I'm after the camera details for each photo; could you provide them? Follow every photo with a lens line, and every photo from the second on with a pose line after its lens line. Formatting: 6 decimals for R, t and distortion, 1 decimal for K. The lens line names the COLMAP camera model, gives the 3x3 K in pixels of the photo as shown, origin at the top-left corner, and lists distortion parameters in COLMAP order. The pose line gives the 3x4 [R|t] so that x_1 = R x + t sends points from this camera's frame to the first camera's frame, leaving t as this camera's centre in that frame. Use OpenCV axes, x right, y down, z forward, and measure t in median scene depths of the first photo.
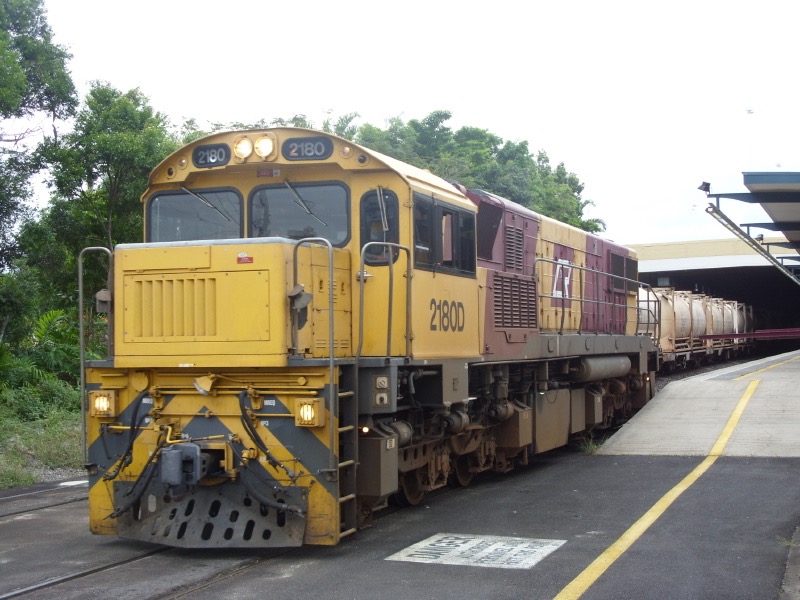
lens RADIAL K [[1334.5, 0, 400.0], [0, 1334.5, 300.0], [0, 0, 1]] dist [-0.050068, -0.029483]
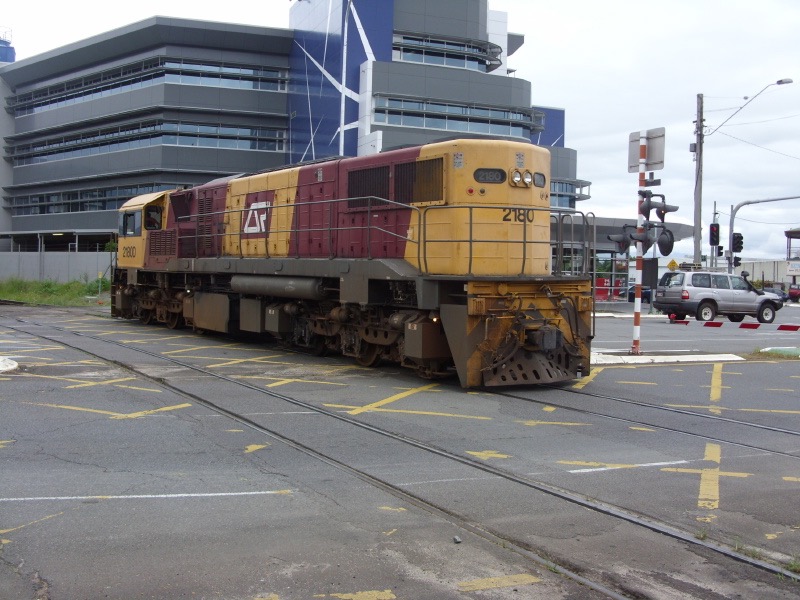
lens RADIAL K [[894.1, 0, 400.0], [0, 894.1, 300.0], [0, 0, 1]] dist [-0.225450, 0.194992]
pose [[-0.592937, 0.030390, -0.804675, 1.329981], [0.014370, 0.999528, 0.027159, 0.079719], [0.805121, 0.004540, -0.593093, 2.879448]]
